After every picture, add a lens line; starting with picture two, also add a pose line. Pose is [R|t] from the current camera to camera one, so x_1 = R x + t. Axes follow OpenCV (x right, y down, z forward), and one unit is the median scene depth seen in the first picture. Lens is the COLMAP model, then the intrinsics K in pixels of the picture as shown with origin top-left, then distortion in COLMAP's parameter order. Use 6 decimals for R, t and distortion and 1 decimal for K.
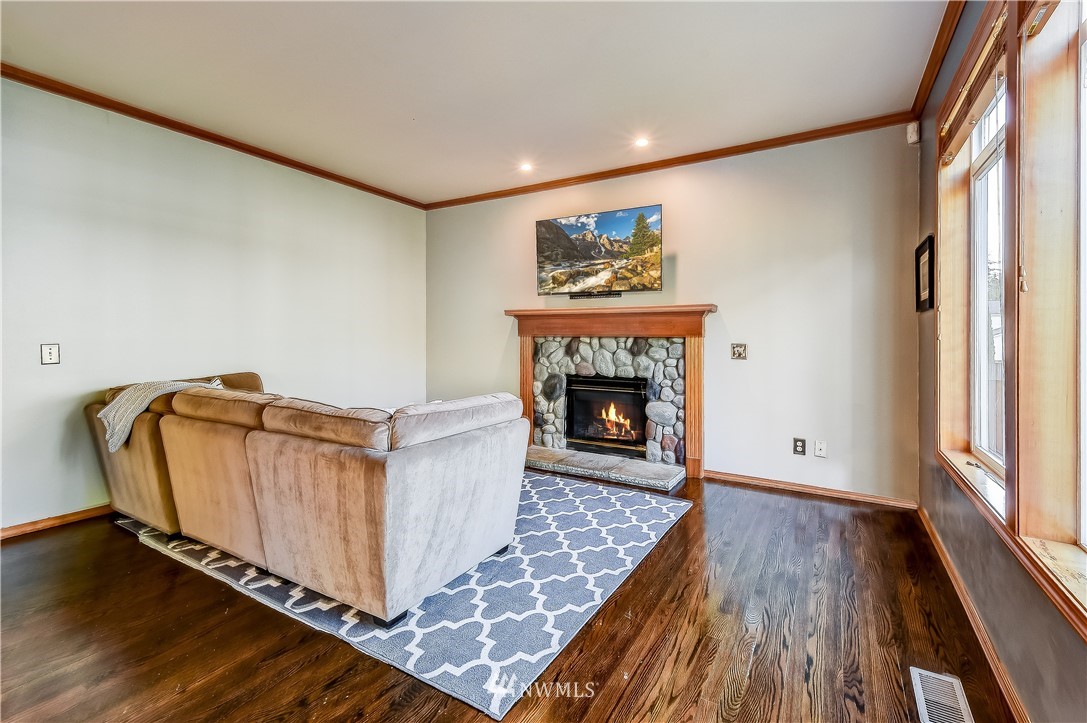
lens RADIAL K [[478.0, 0, 540.7], [0, 478.0, 328.3], [0, 0, 1]] dist [0.011128, -0.004569]
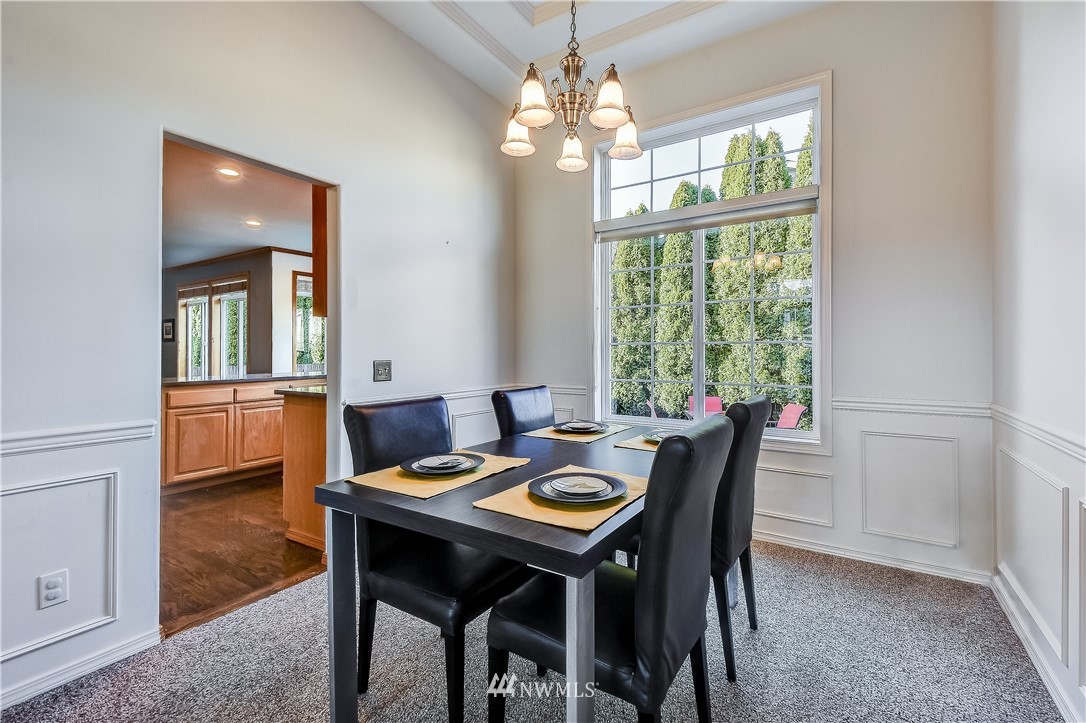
lens RADIAL K [[477.6, 0, 564.3], [0, 477.6, 348.2], [0, 0, 1]] dist [0.011128, -0.004569]
pose [[0.008333, 0.004533, 0.999955, -1.510389], [-0.011848, 0.999920, -0.004434, -0.008661], [-0.999895, -0.011810, 0.008386, -1.042544]]
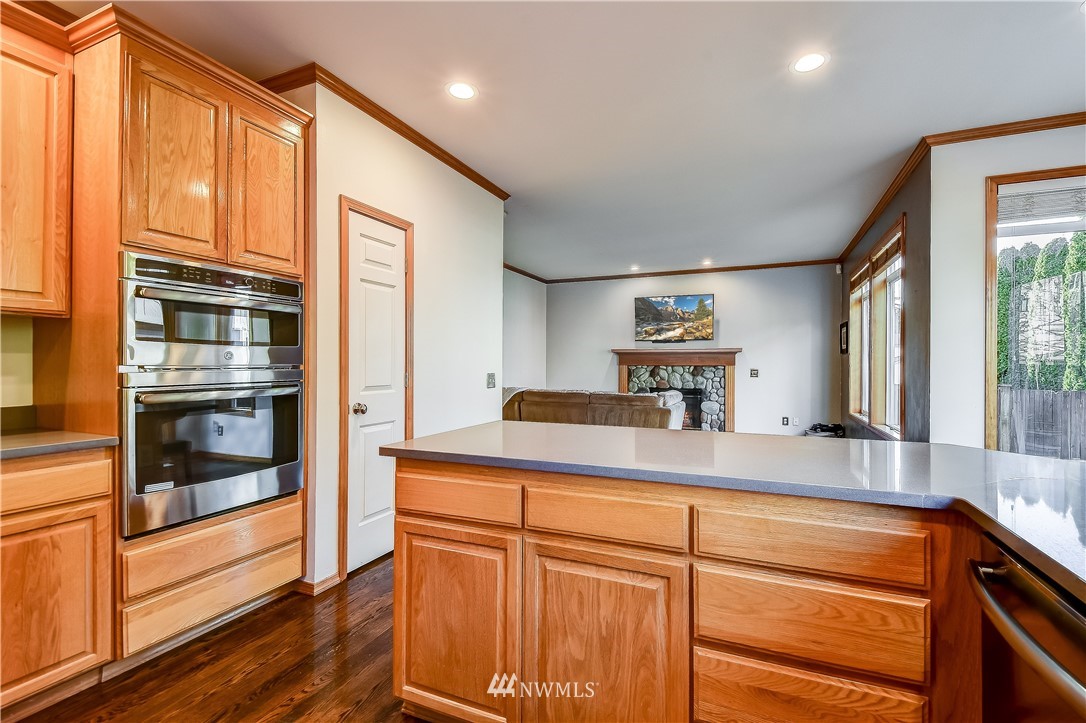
lens RADIAL K [[477.6, 0, 551.2], [0, 477.6, 356.9], [0, 0, 1]] dist [0.011128, -0.004569]
pose [[0.990719, 0.002759, 0.135896, -0.573581], [-0.002484, 0.999995, -0.002190, -0.009336], [-0.135901, 0.001832, 0.990721, -0.688000]]
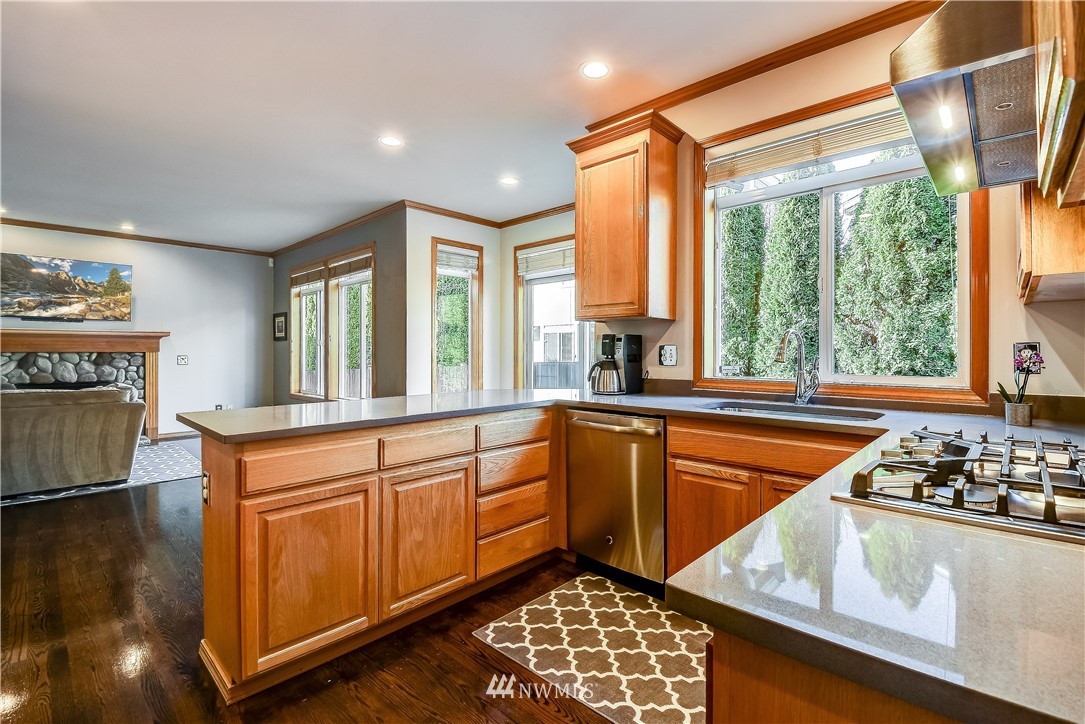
lens RADIAL K [[495.6, 0, 553.5], [0, 495.6, 351.3], [0, 0, 1]] dist [0.007149, -0.006403]
pose [[0.209540, -0.000150, 0.977800, -0.954528], [-0.013039, 0.999911, 0.002947, -0.006328], [-0.977713, -0.013367, 0.209520, -0.617249]]
